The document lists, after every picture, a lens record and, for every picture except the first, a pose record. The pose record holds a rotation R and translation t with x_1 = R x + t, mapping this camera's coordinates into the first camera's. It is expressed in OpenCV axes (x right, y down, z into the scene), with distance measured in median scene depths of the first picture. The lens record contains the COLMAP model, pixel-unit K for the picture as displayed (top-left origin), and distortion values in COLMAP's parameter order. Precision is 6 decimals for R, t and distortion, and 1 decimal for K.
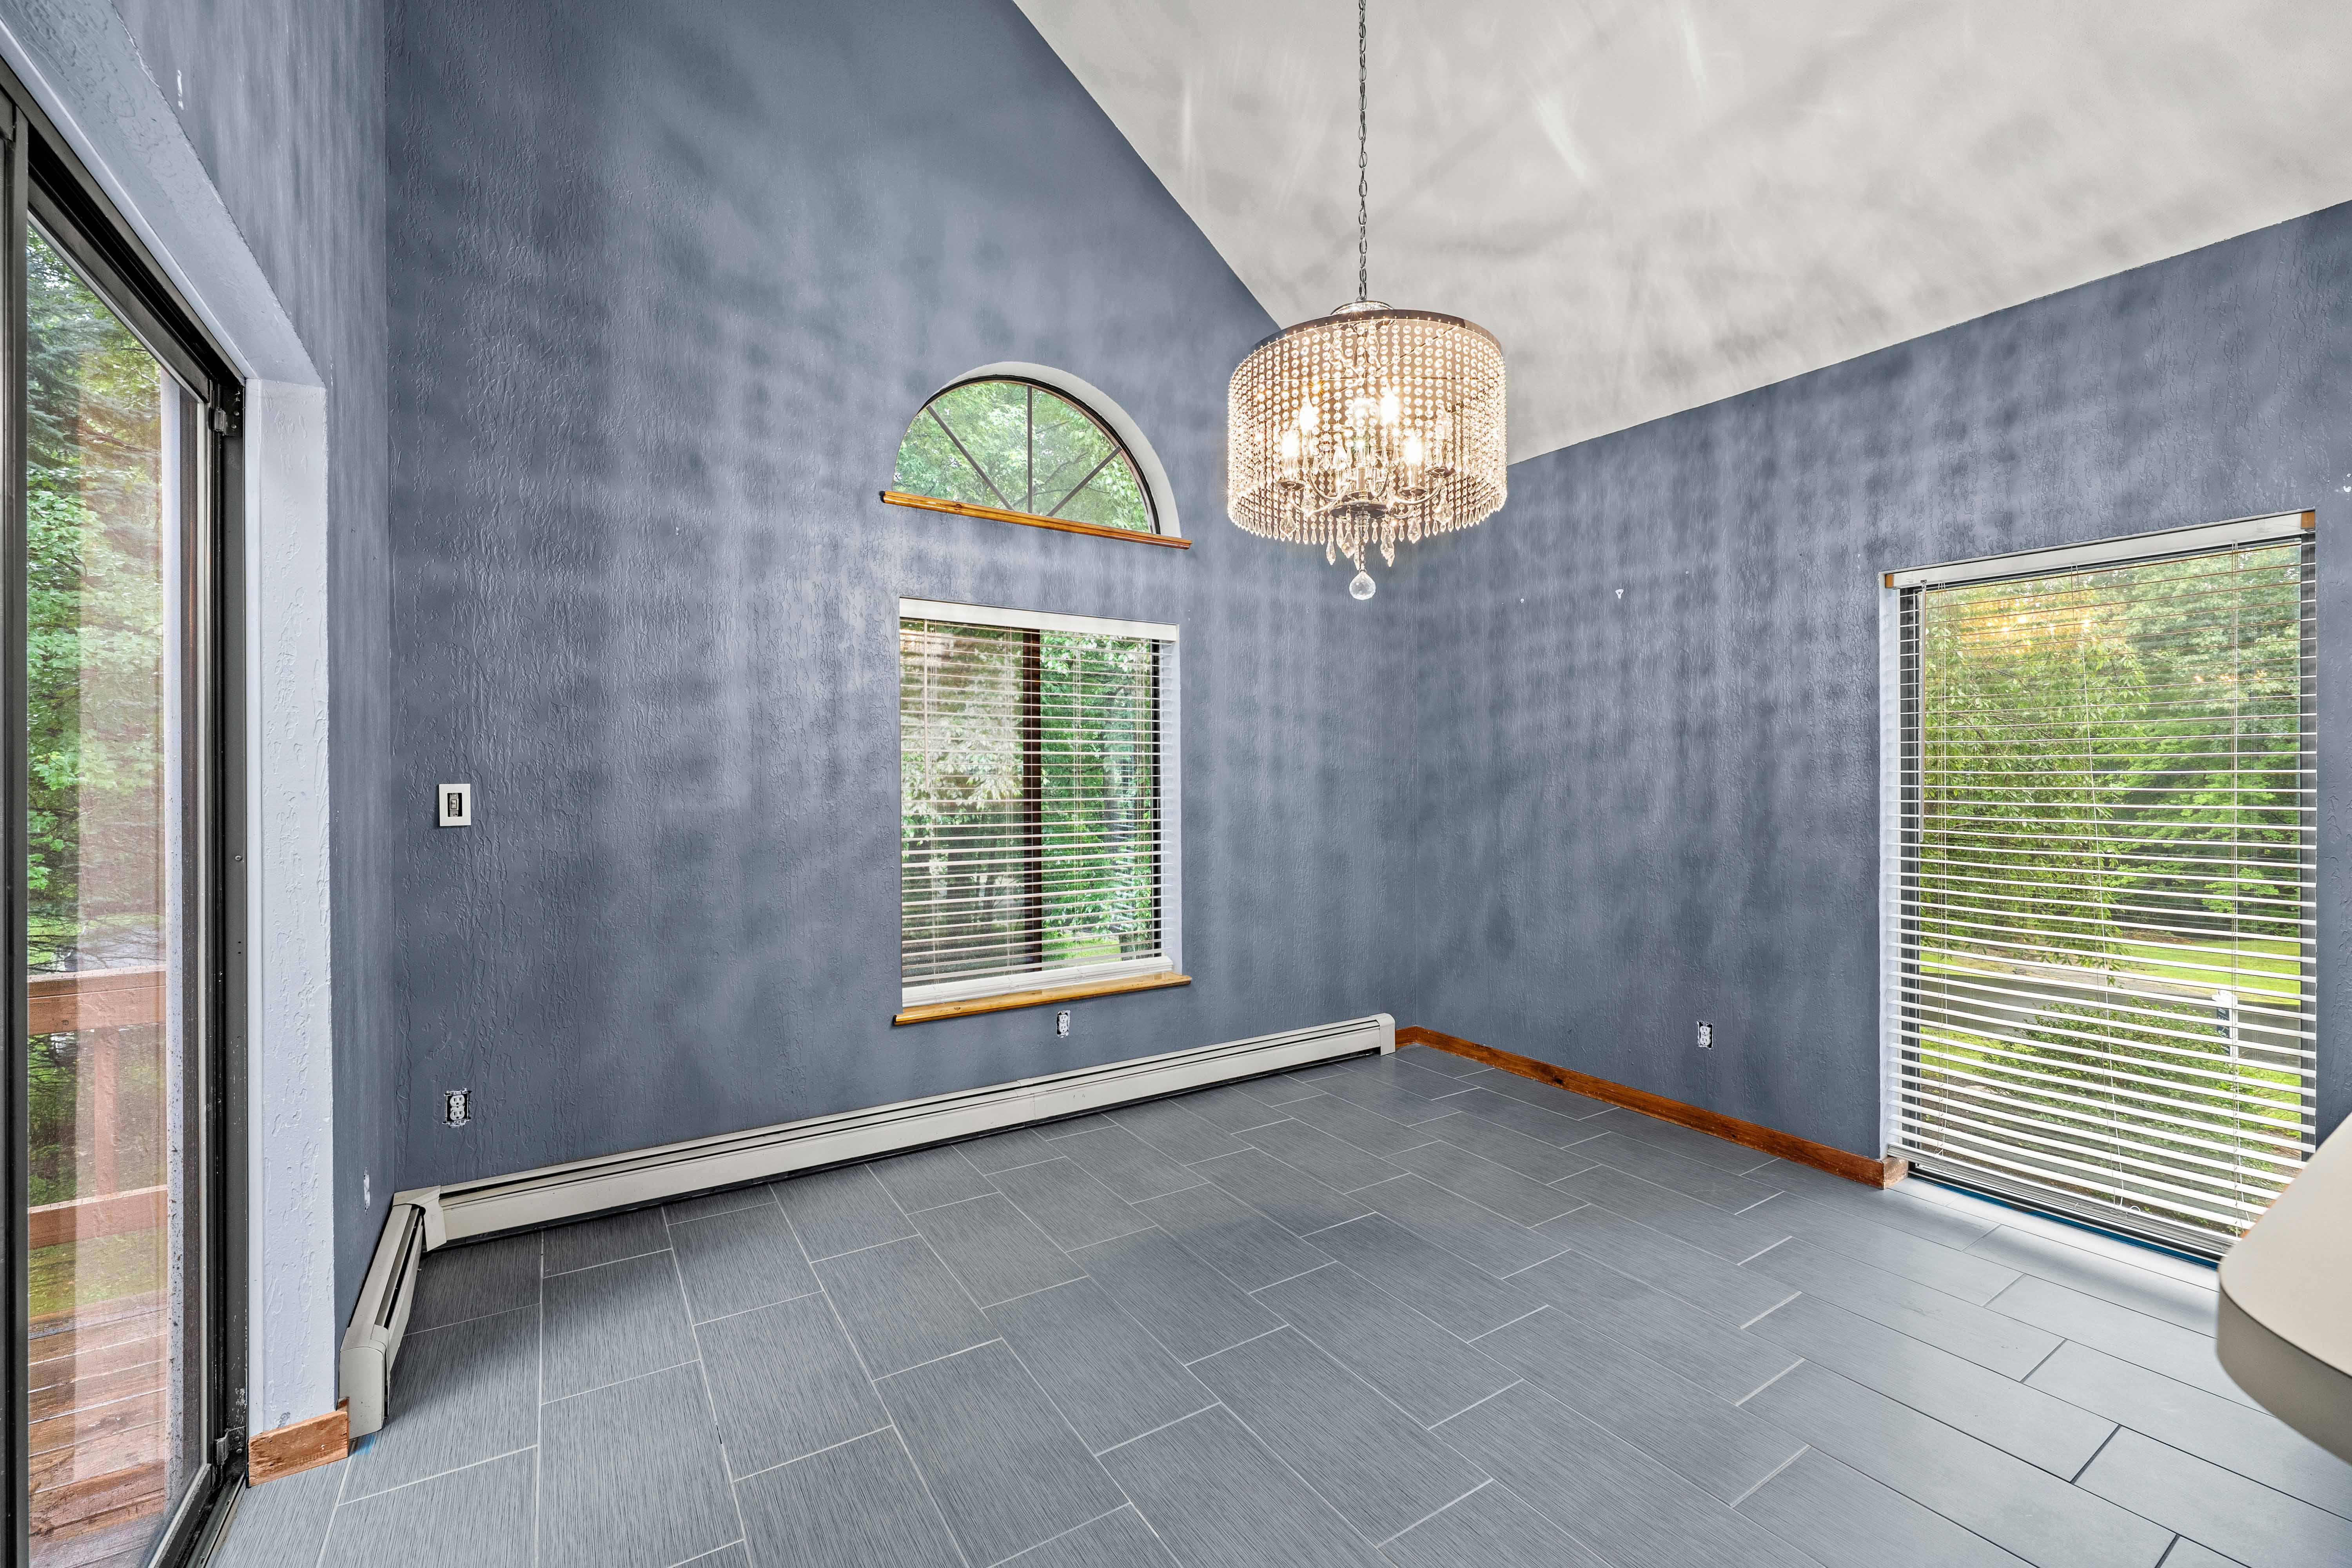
lens RADIAL K [[970.0, 0, 1175.7], [0, 970.0, 772.1], [0, 0, 1]] dist [0.002113, 0.000124]
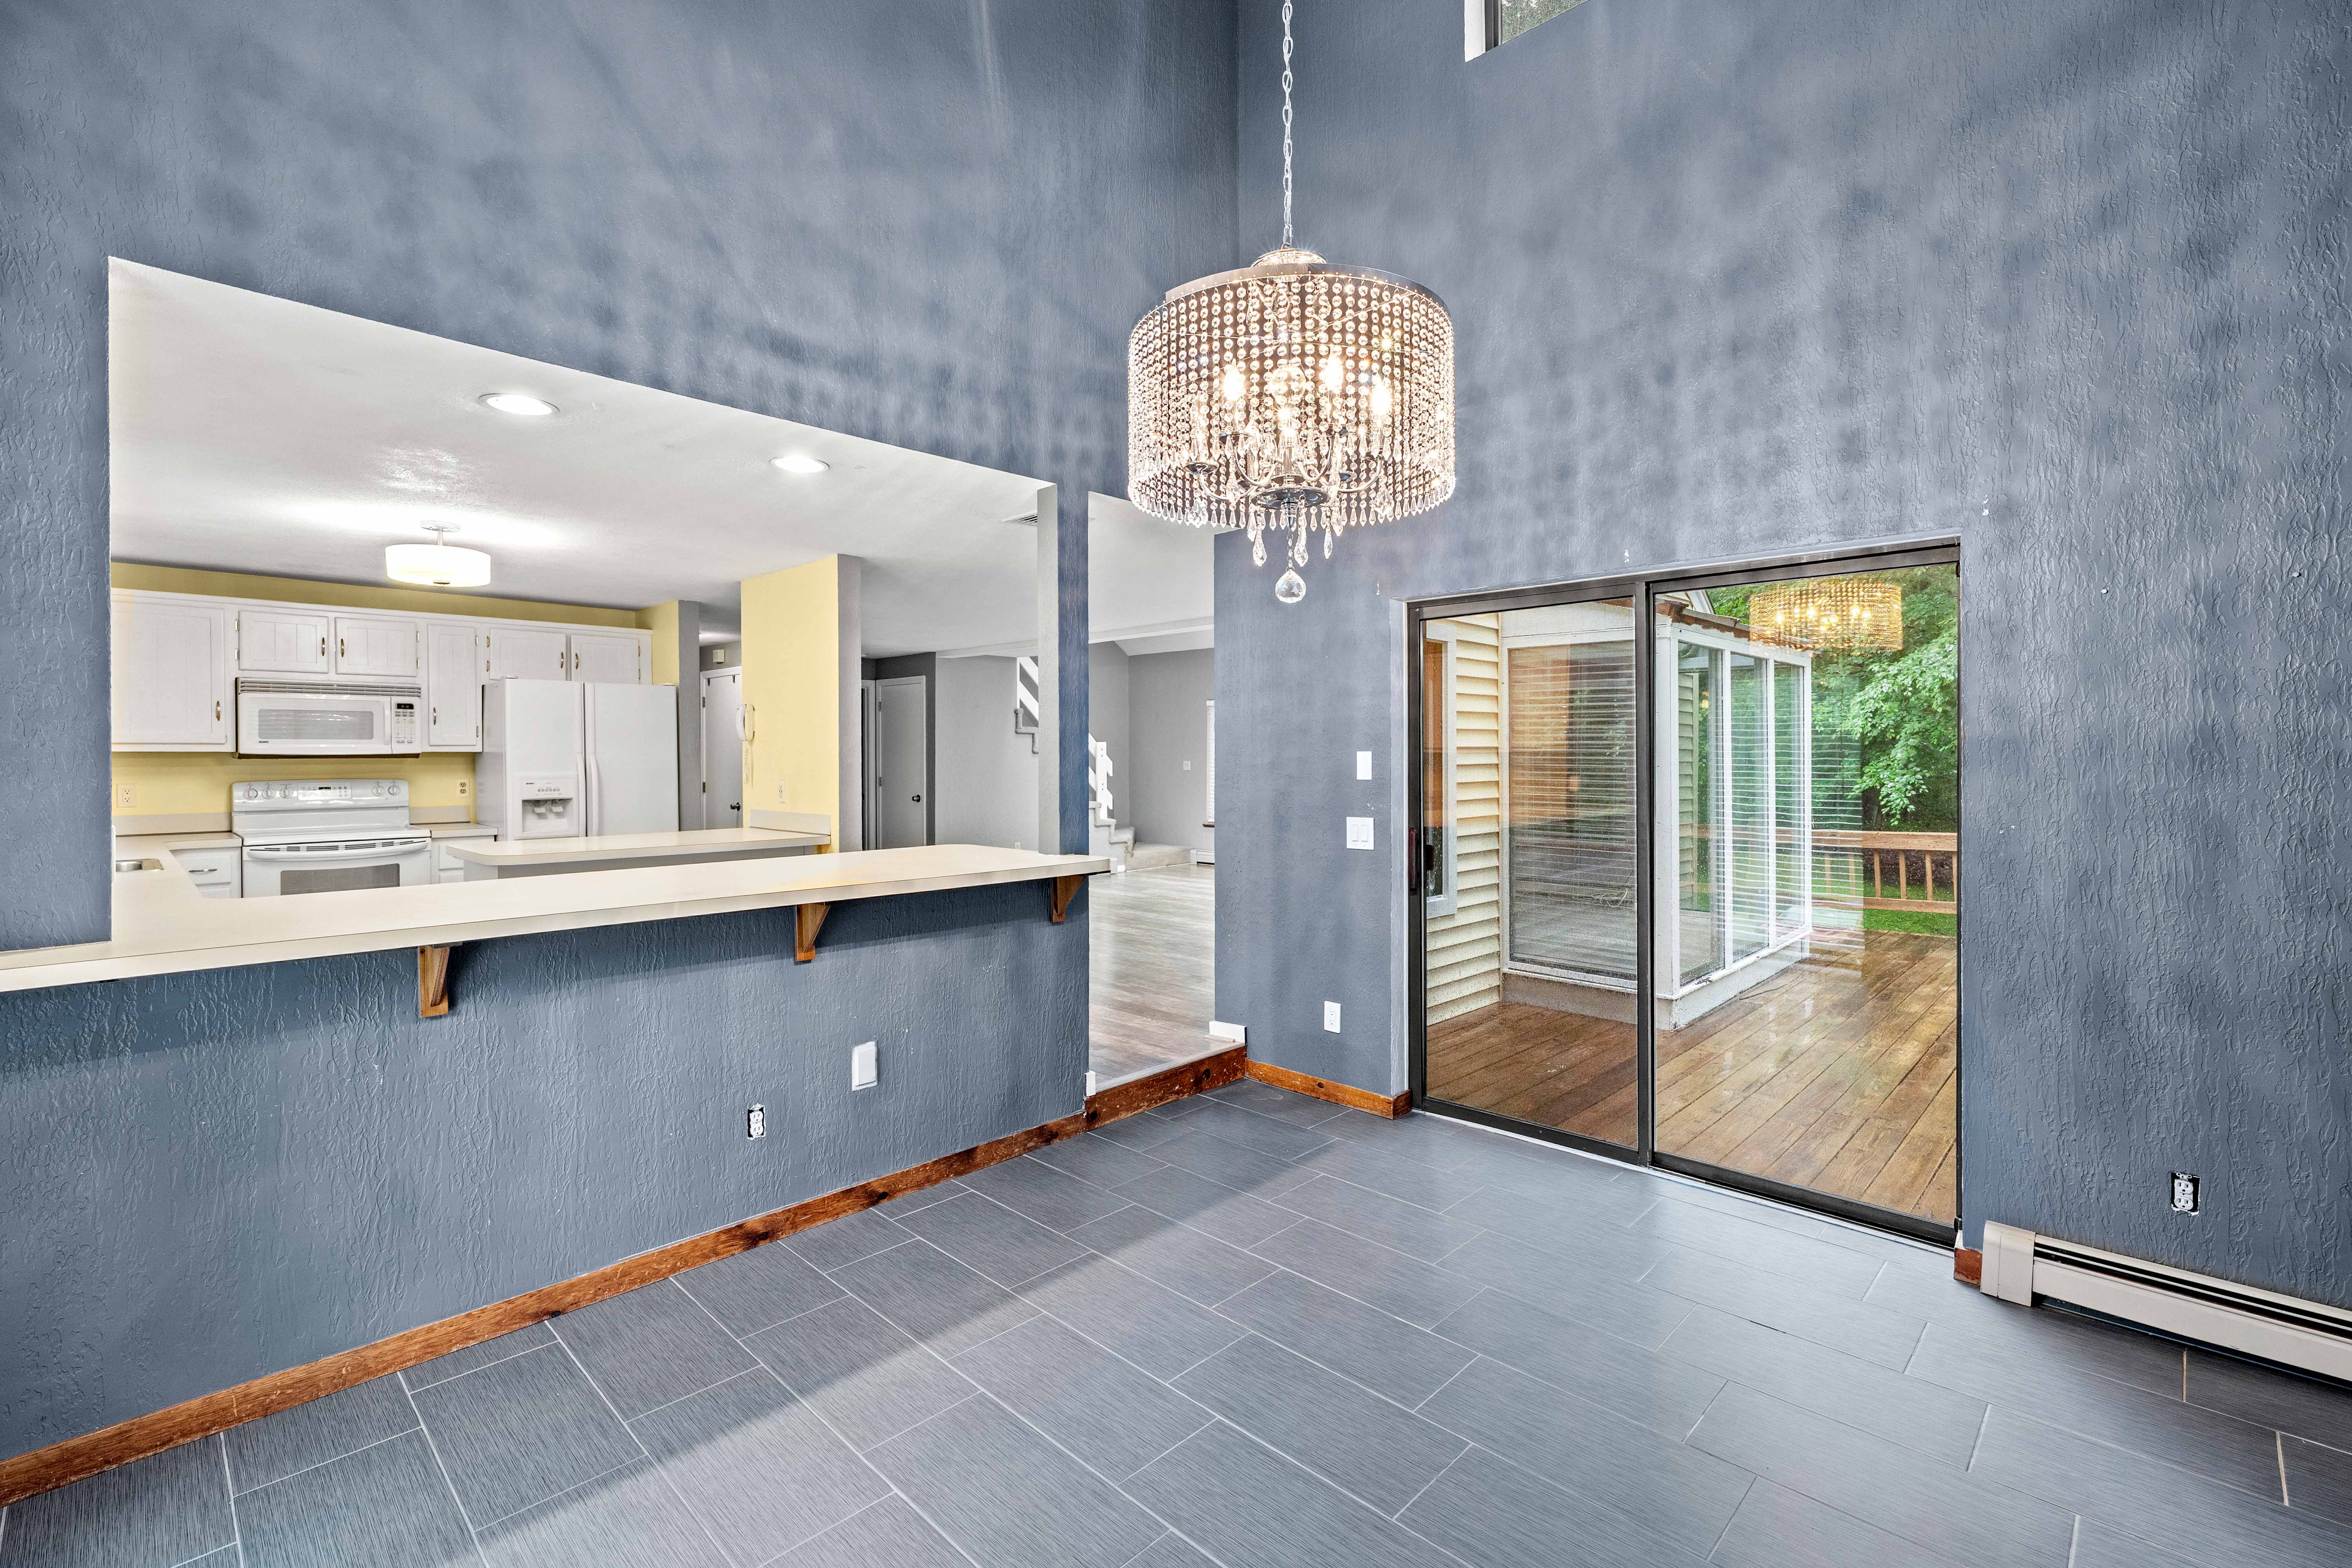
lens RADIAL K [[1018.4, 0, 1162.2], [0, 1018.4, 763.4], [0, 0, 1]] dist [0.002041, -0.000203]
pose [[-0.977694, -0.002128, -0.210023, 0.320152], [-0.002577, 0.999995, 0.001863, -0.026077], [0.210018, 0.002363, -0.977695, 1.208624]]
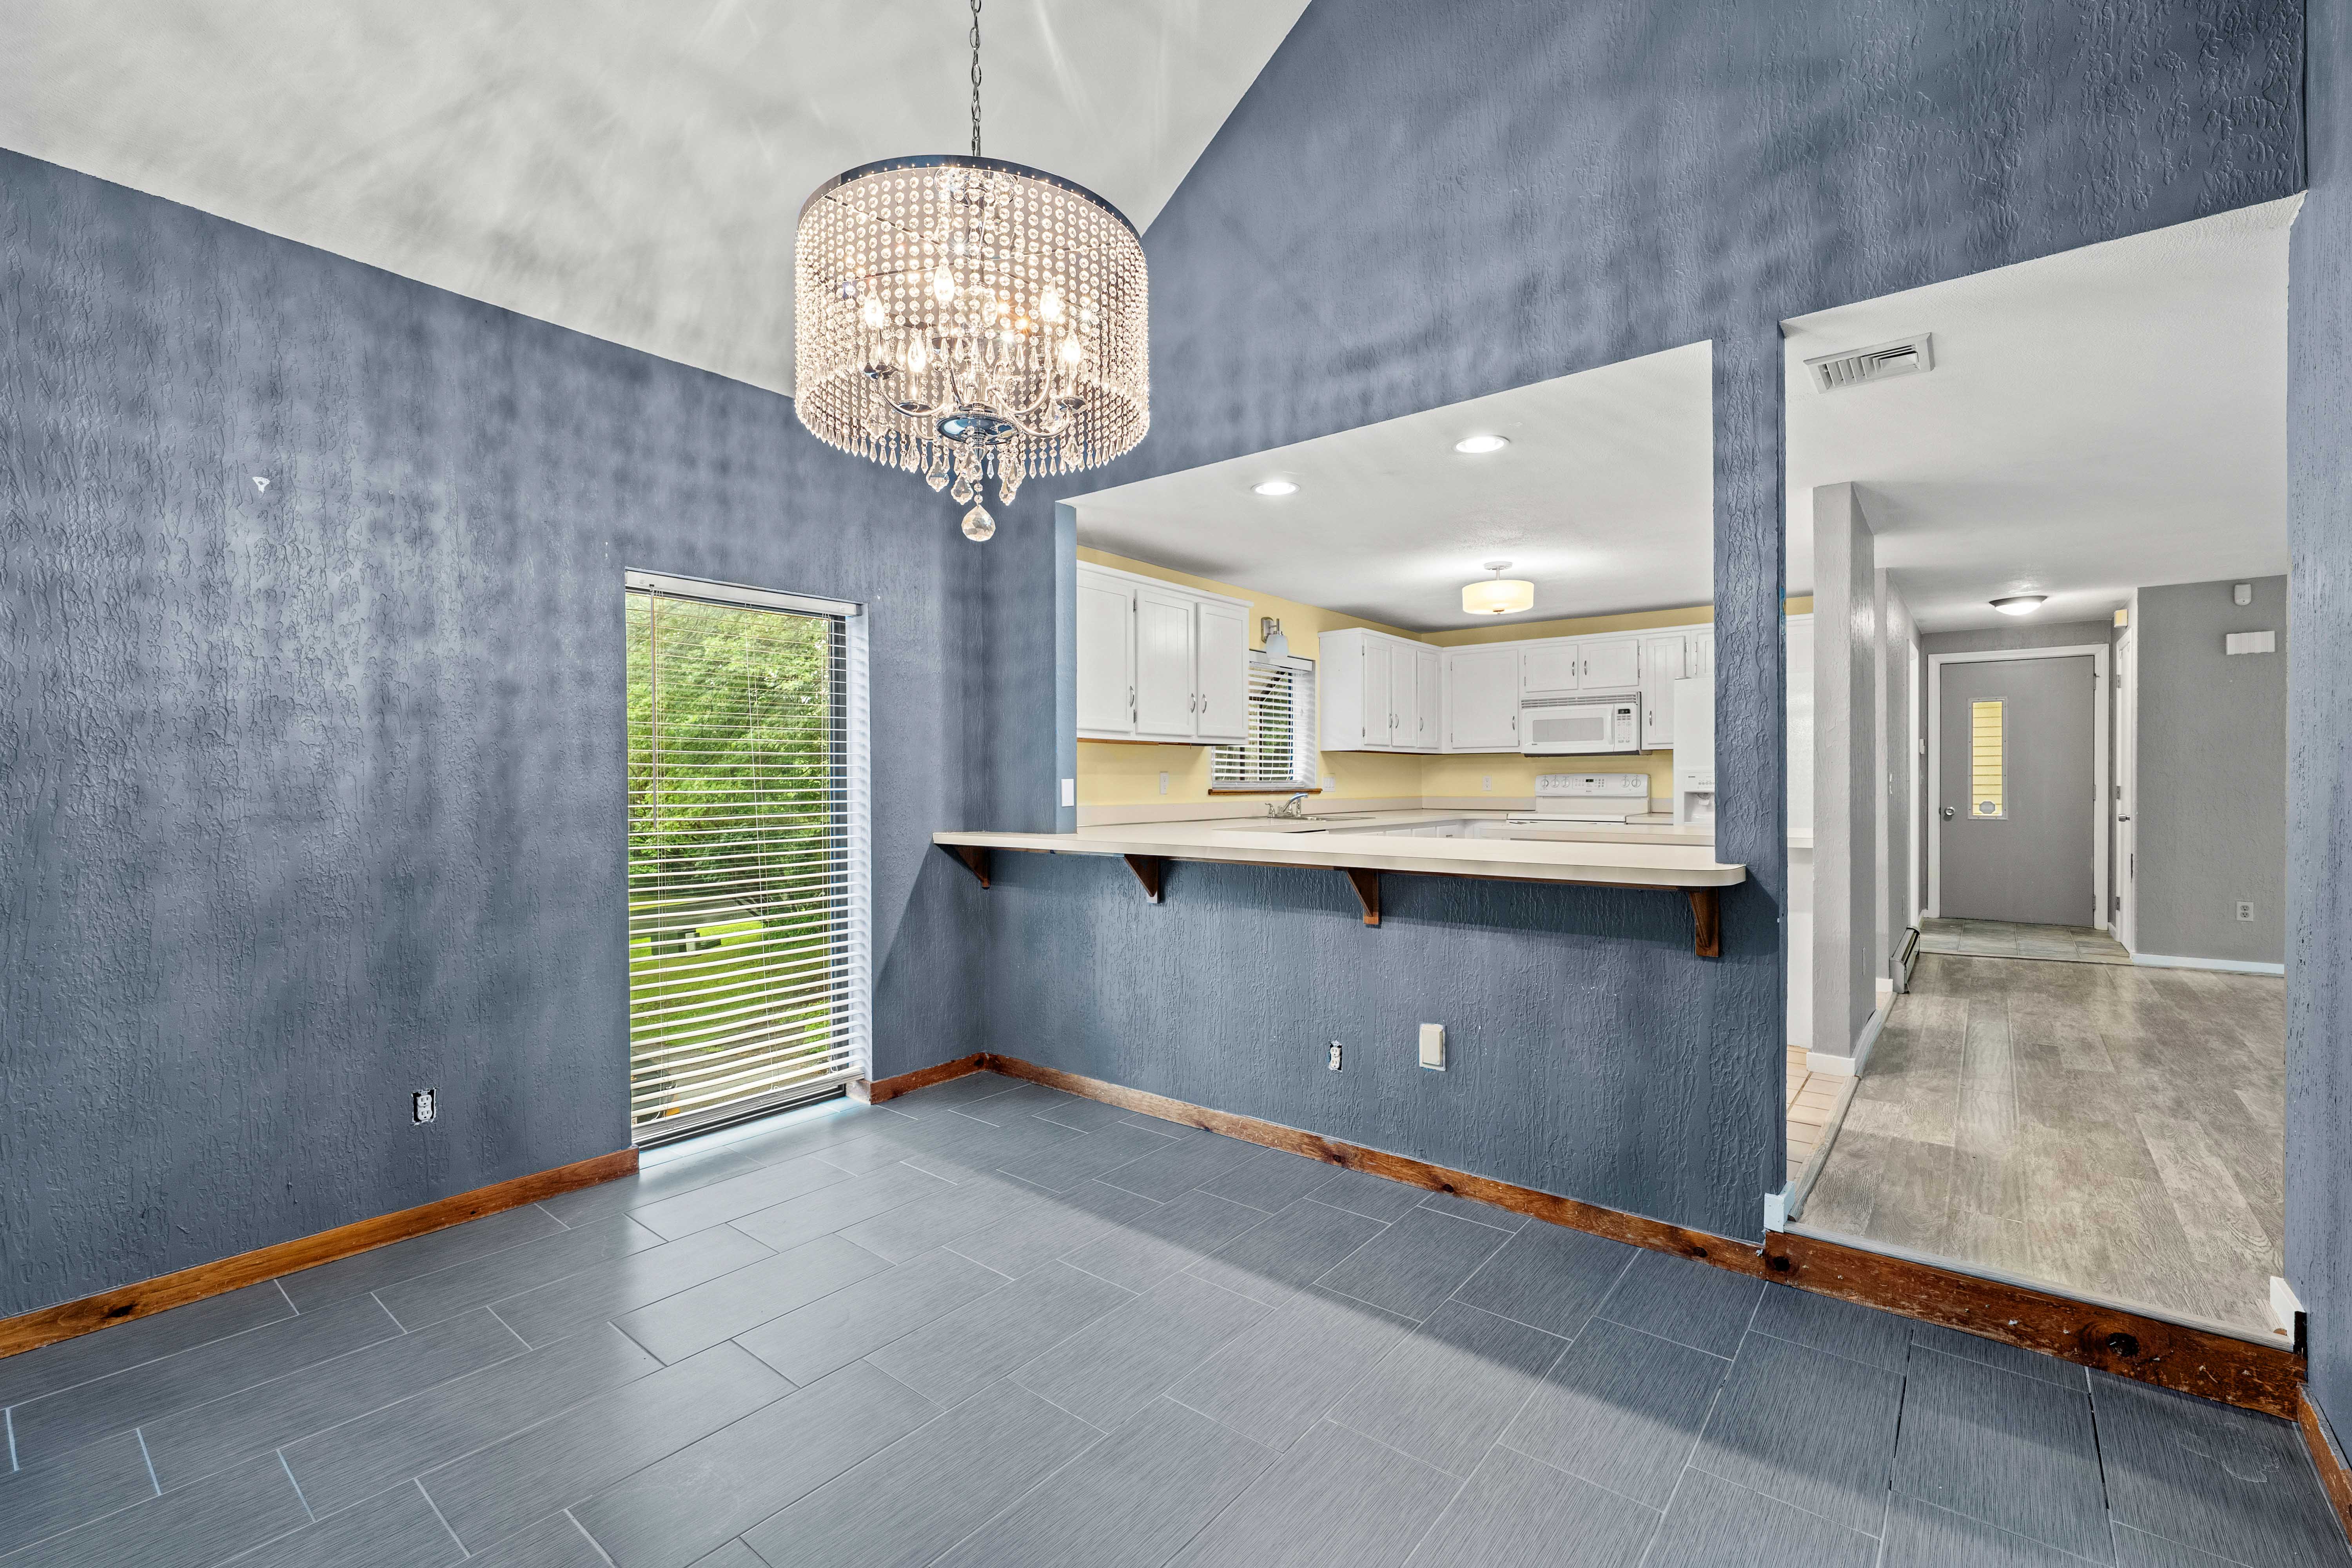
lens RADIAL K [[1018.4, 0, 1190.9], [0, 1018.4, 778.0], [0, 0, 1]] dist [0.002041, -0.000203]
pose [[-0.315649, -0.002443, 0.948873, -0.431867], [0.000652, 0.999996, 0.002791, 0.010454], [-0.948876, 0.001500, -0.315646, 0.720436]]
